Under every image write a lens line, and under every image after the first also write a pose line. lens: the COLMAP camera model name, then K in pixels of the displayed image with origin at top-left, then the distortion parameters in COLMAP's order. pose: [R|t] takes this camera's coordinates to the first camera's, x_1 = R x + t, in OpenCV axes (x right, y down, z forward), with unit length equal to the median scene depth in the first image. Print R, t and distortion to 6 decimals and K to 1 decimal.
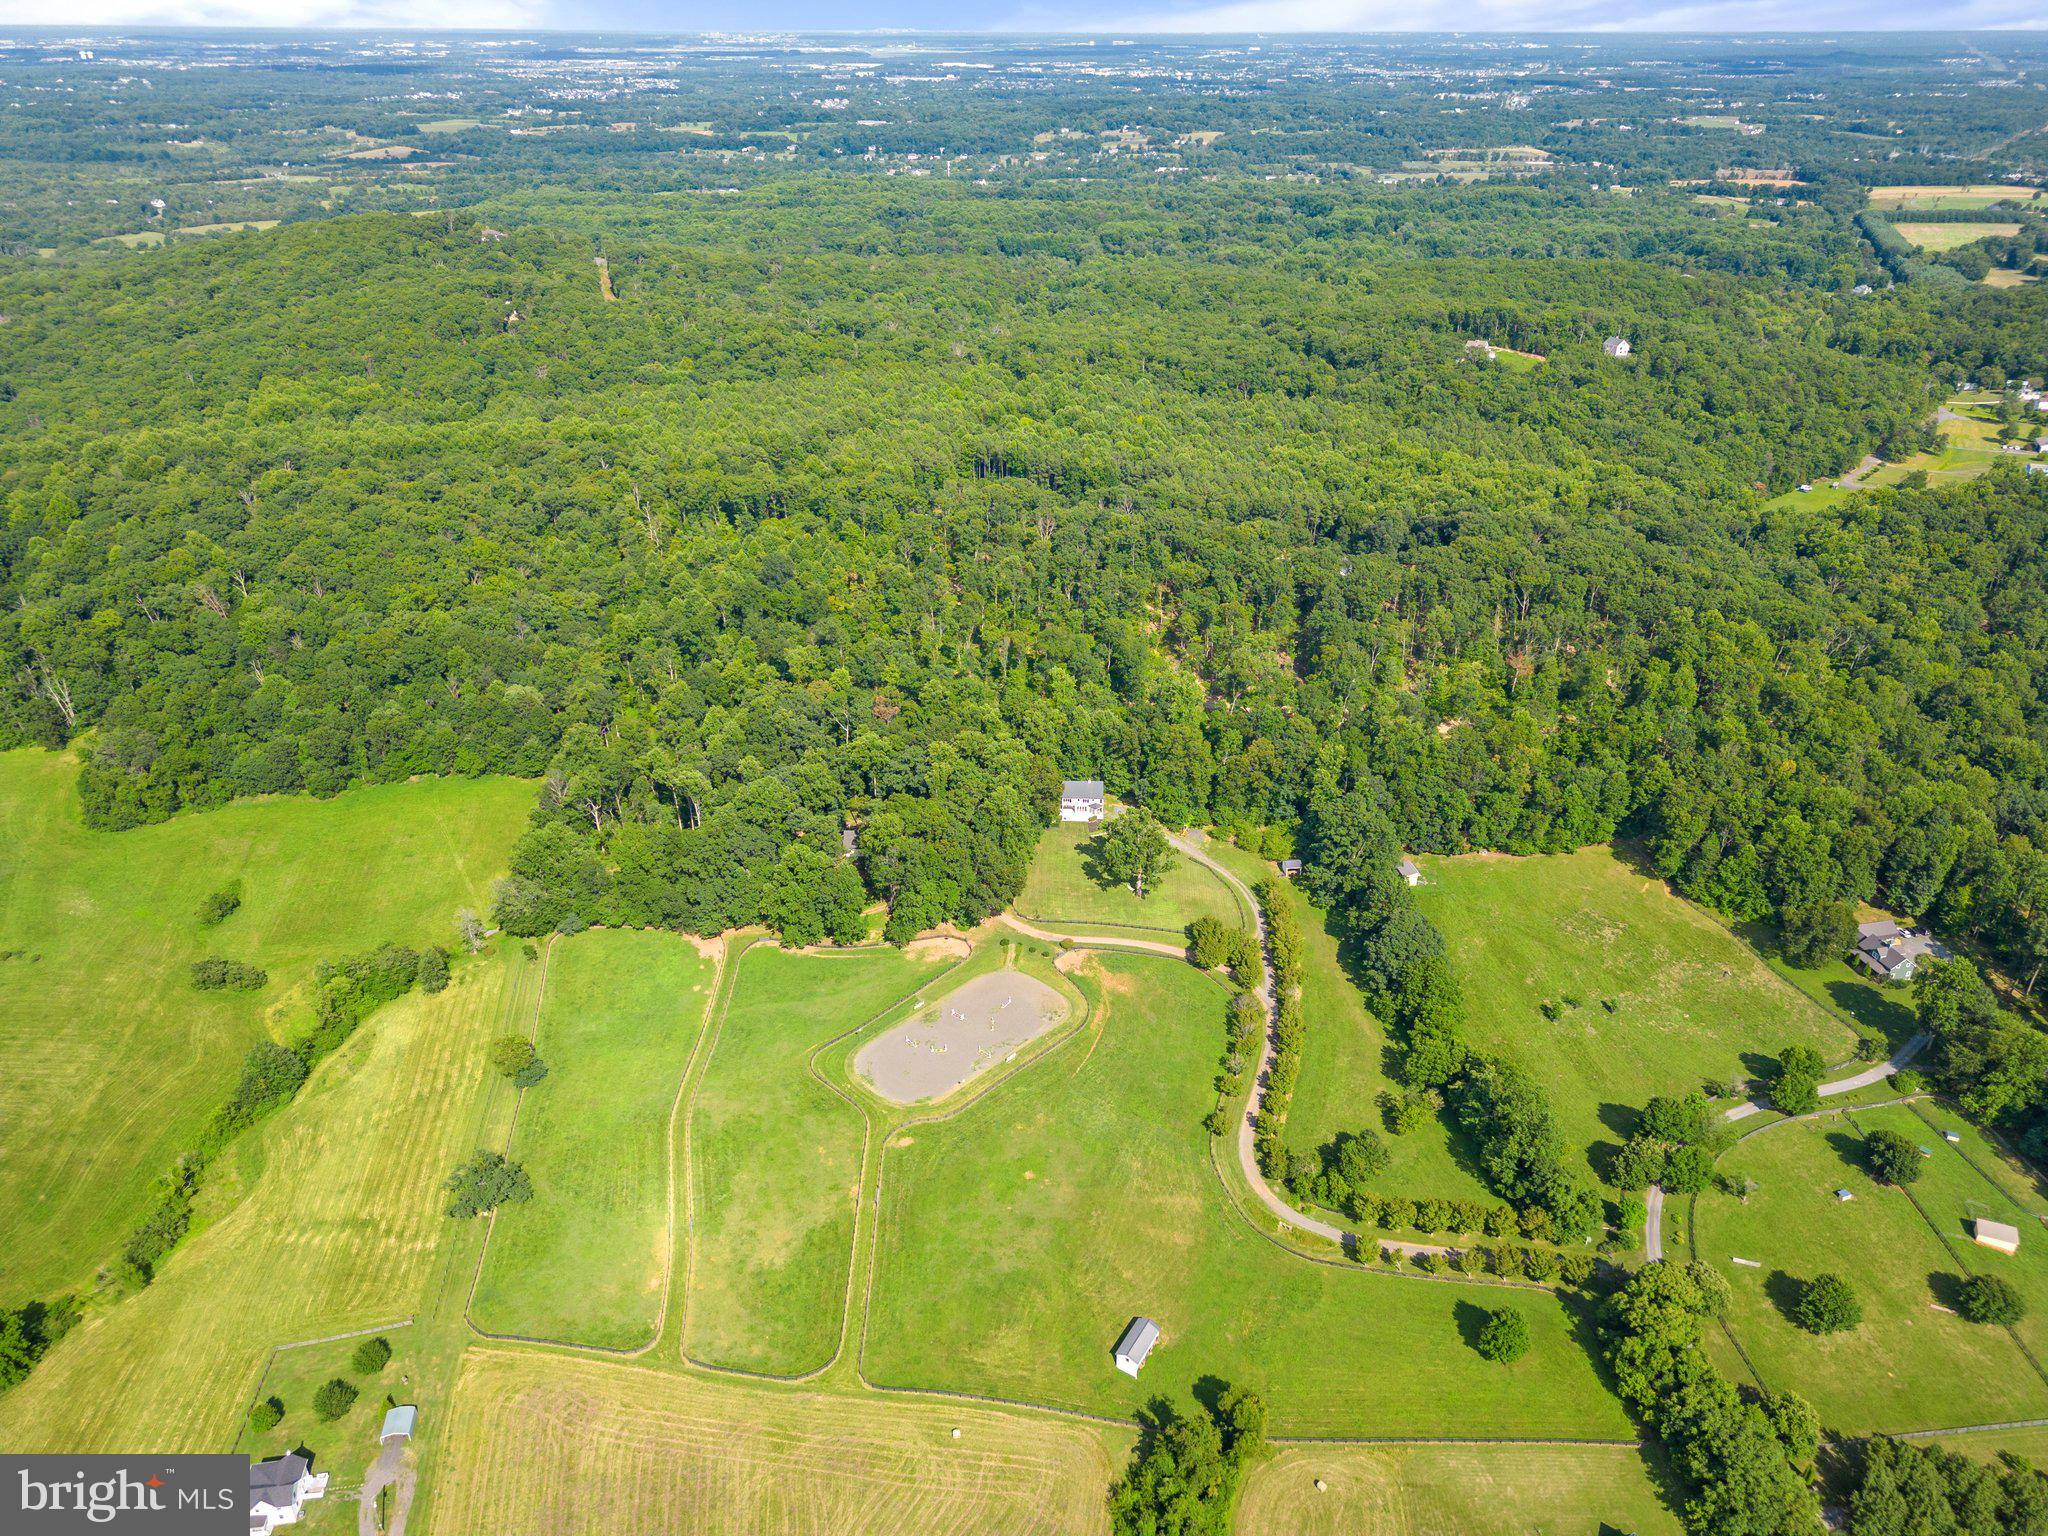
lens RADIAL K [[1433.2, 0, 1024.0], [0, 1433.2, 768.0], [0, 0, 1]] dist [0.029582, -0.001580]
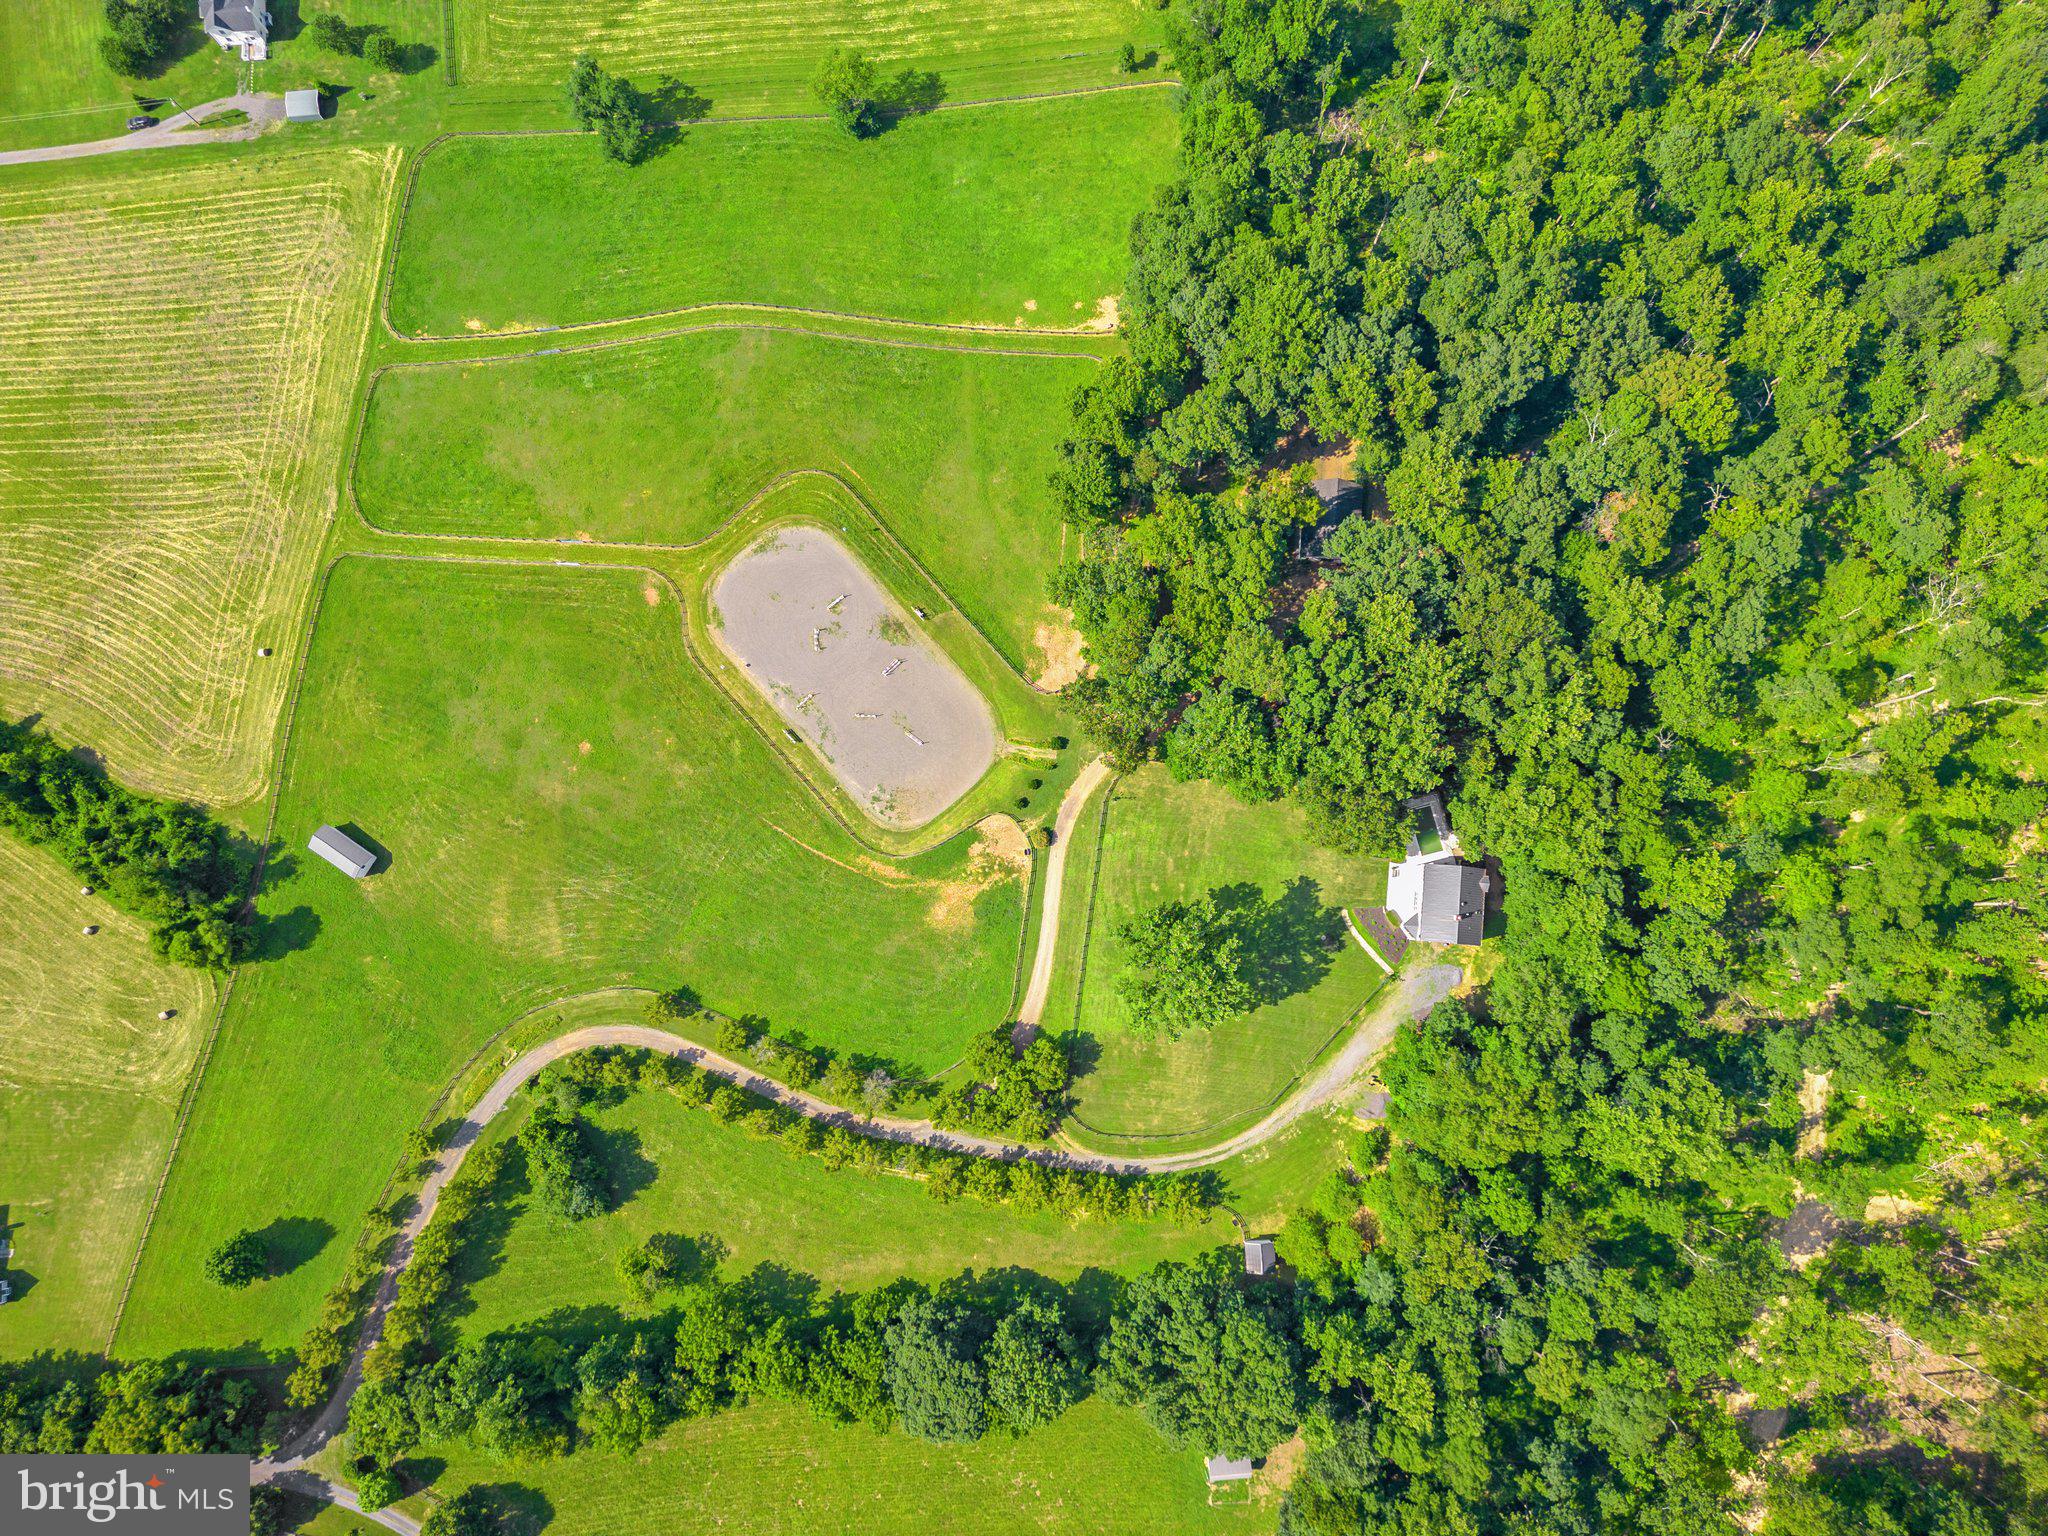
lens RADIAL K [[1433.2, 0, 1024.0], [0, 1433.2, 768.0], [0, 0, 1]] dist [0.029582, -0.001580]
pose [[-0.071208, 0.992105, -0.103236, 0.076231], [-0.479075, 0.056762, 0.875937, -0.510494], [0.874881, 0.111831, 0.471251, 0.795072]]
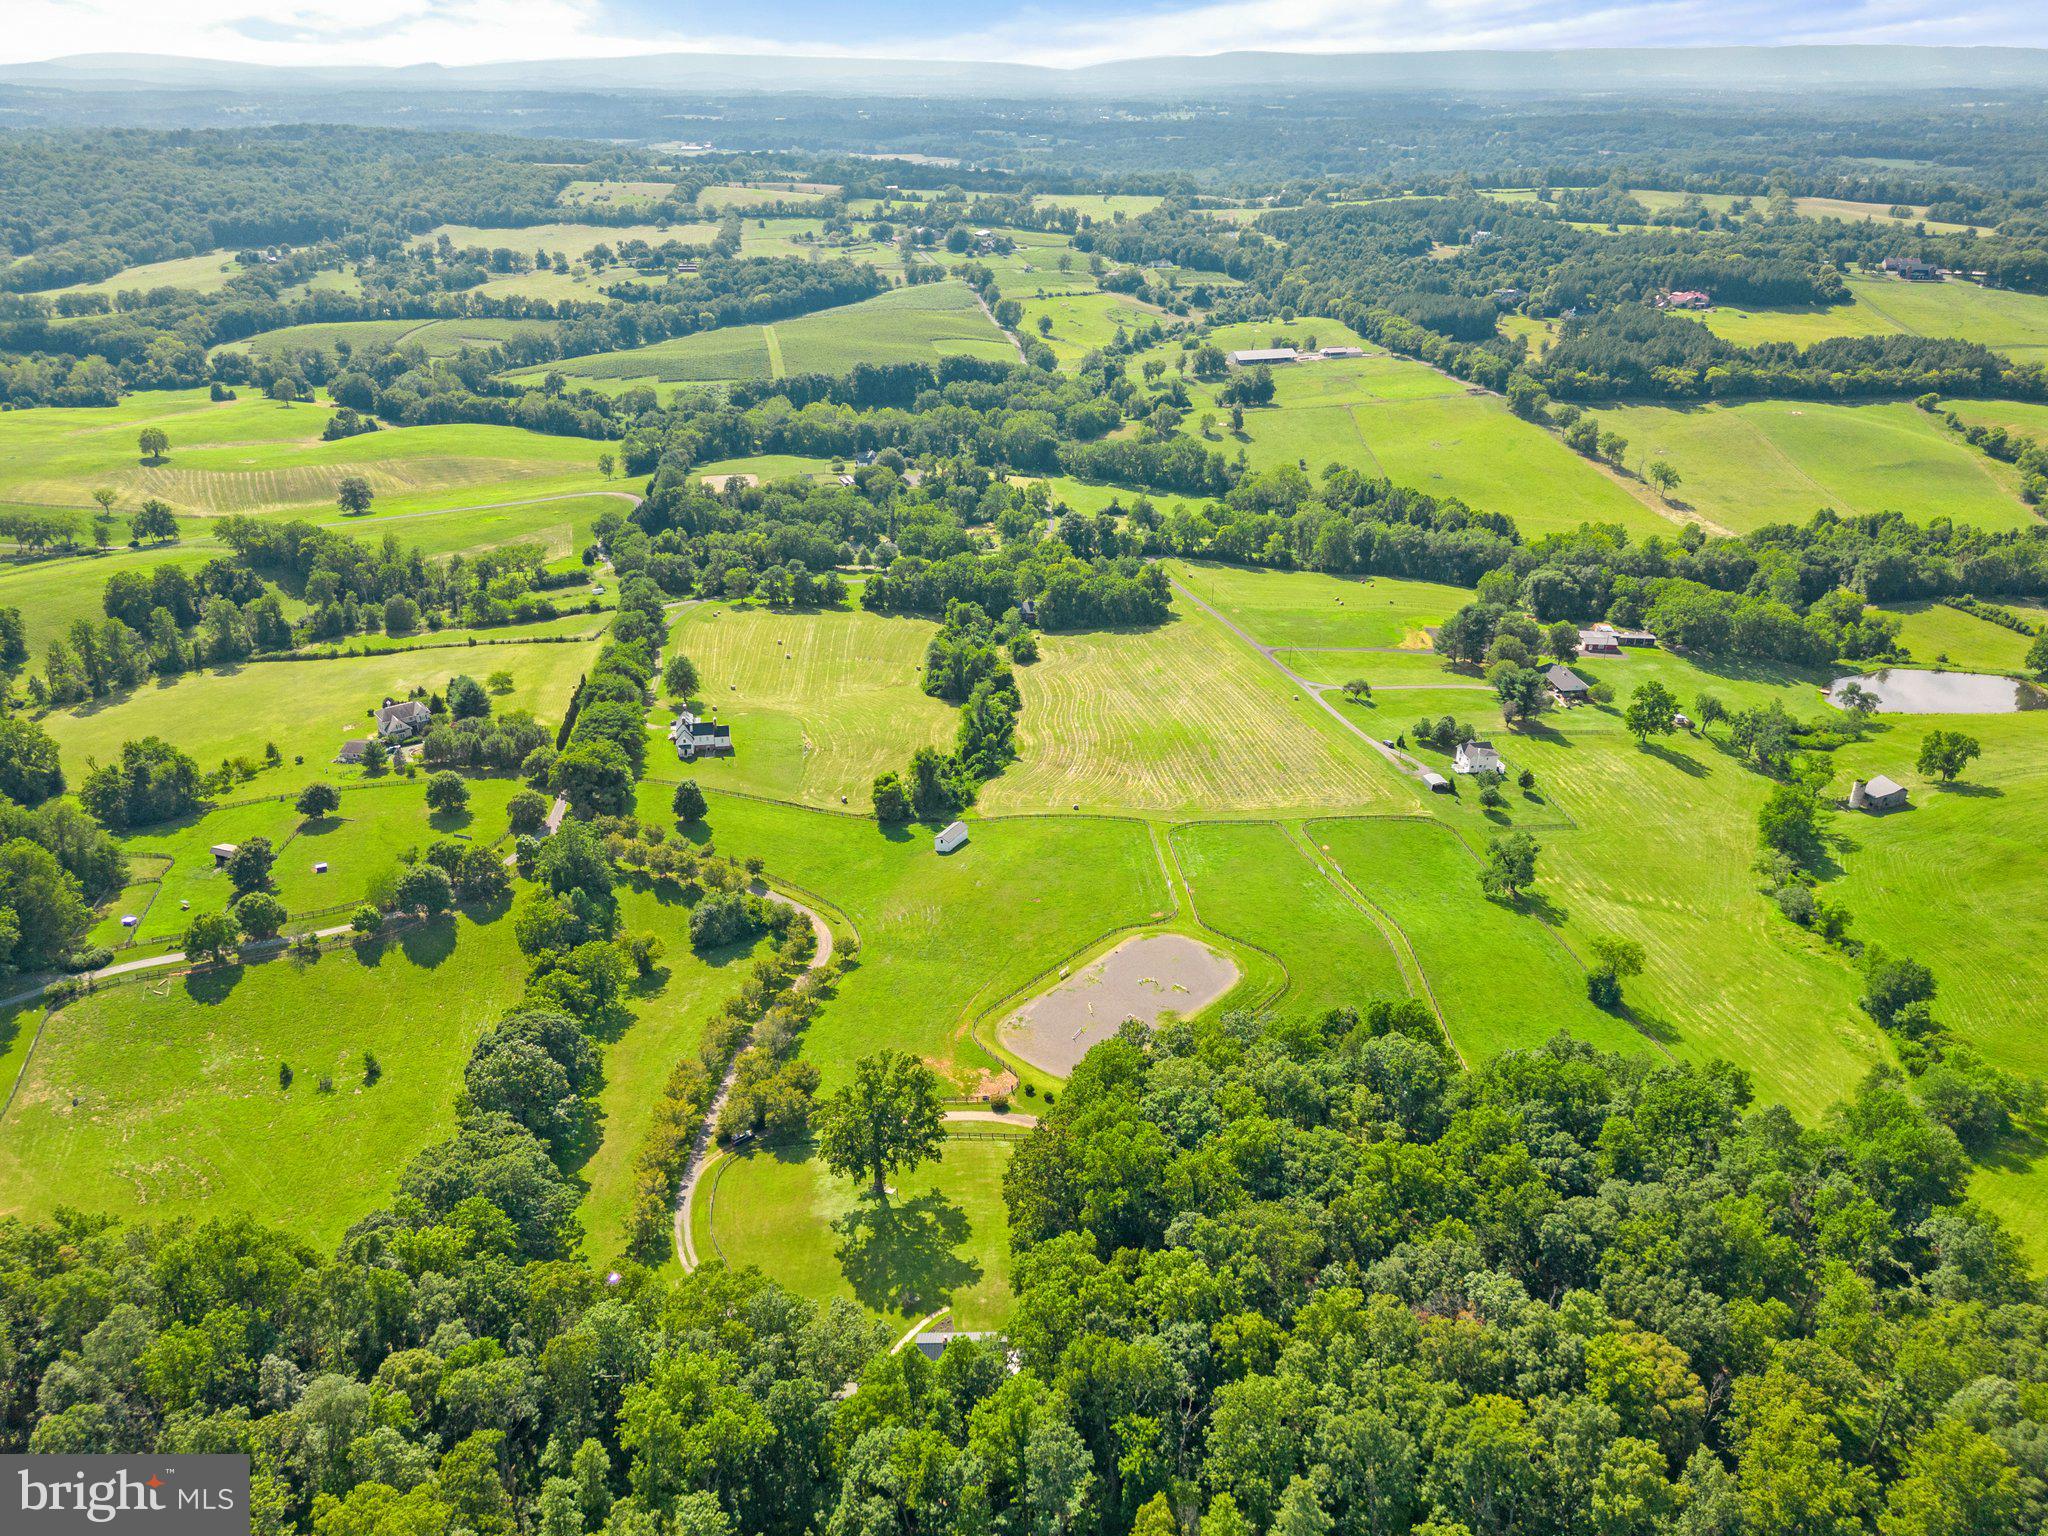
lens RADIAL K [[1433.2, 0, 1024.0], [0, 1433.2, 768.0], [0, 0, 1]] dist [0.029582, -0.001580]
pose [[-0.999400, 0.010909, -0.032870, 0.045489], [-0.019655, 0.602790, 0.797658, -0.608838], [0.028515, 0.797825, -0.602214, 1.493708]]
